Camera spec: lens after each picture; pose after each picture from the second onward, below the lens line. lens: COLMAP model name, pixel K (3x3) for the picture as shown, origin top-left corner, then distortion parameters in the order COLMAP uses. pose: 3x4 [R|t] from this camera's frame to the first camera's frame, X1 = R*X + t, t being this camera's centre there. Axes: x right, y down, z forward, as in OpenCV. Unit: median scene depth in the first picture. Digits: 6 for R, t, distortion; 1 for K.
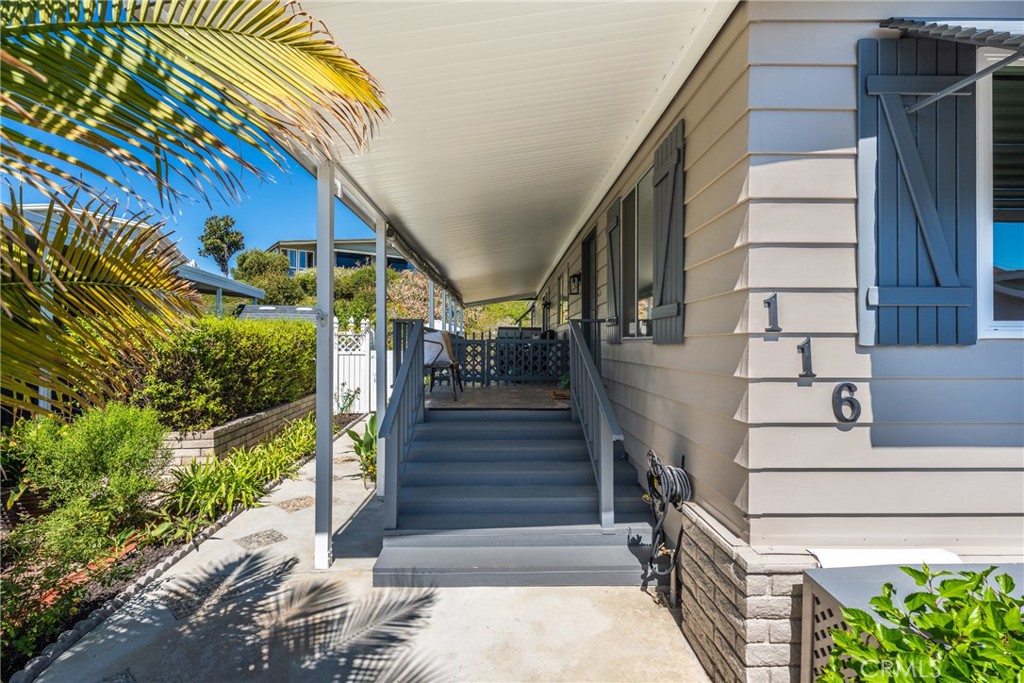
lens RADIAL K [[467.6, 0, 503.5], [0, 467.6, 348.9], [0, 0, 1]] dist [0.001322, -0.000056]
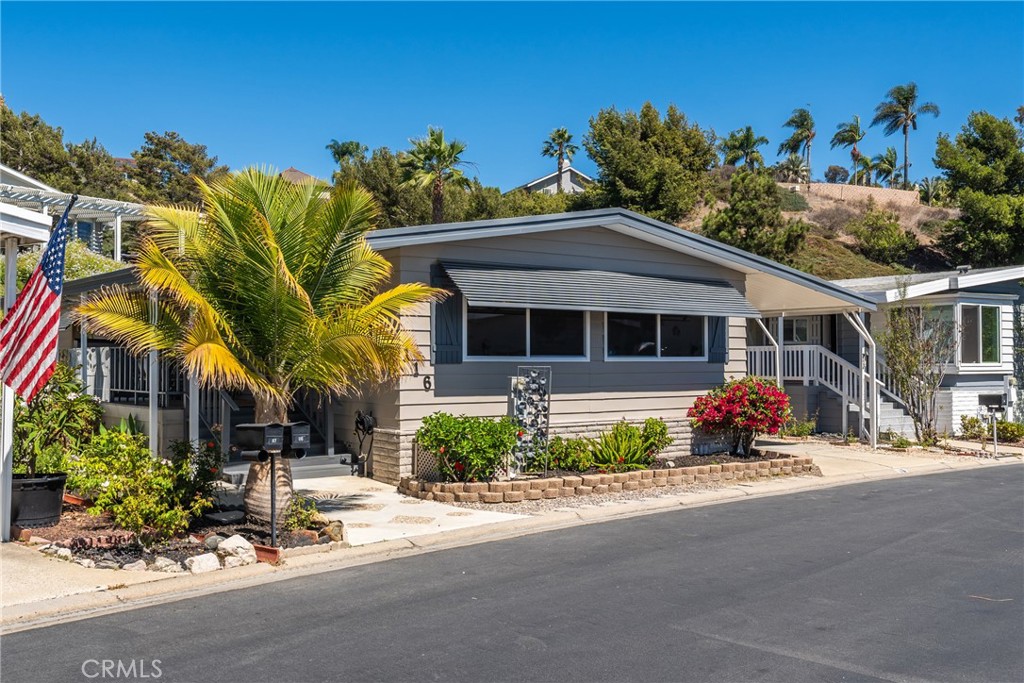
lens RADIAL K [[1101.3, 0, 510.7], [0, 1101.3, 344.9], [0, 0, 1]] dist [-0.011582, 0.000000]
pose [[0.797157, 0.010463, 0.603681, -3.192633], [-0.001732, 0.999885, -0.015044, -0.023835], [-0.603769, 0.010947, 0.797084, -5.087504]]
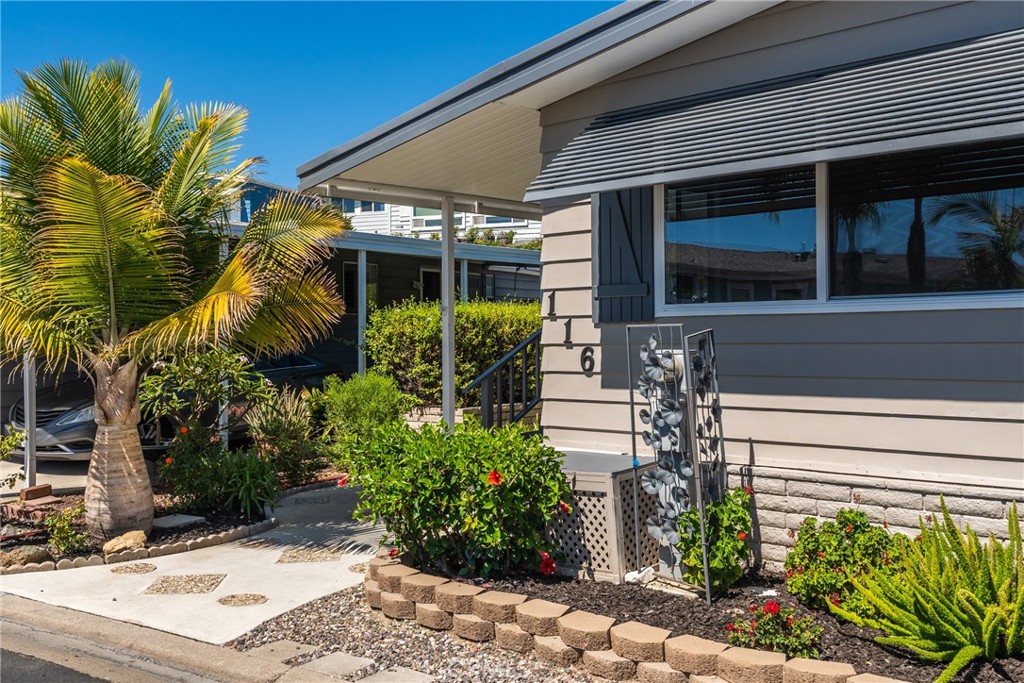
lens RADIAL K [[1101.3, 0, 512.1], [0, 1101.3, 338.8], [0, 0, 1]] dist [-0.011582, 0.000000]
pose [[0.699077, -0.005873, -0.715022, 3.215186], [0.000213, 0.999968, -0.008005, 0.075469], [0.715046, 0.005444, 0.699056, -1.787079]]
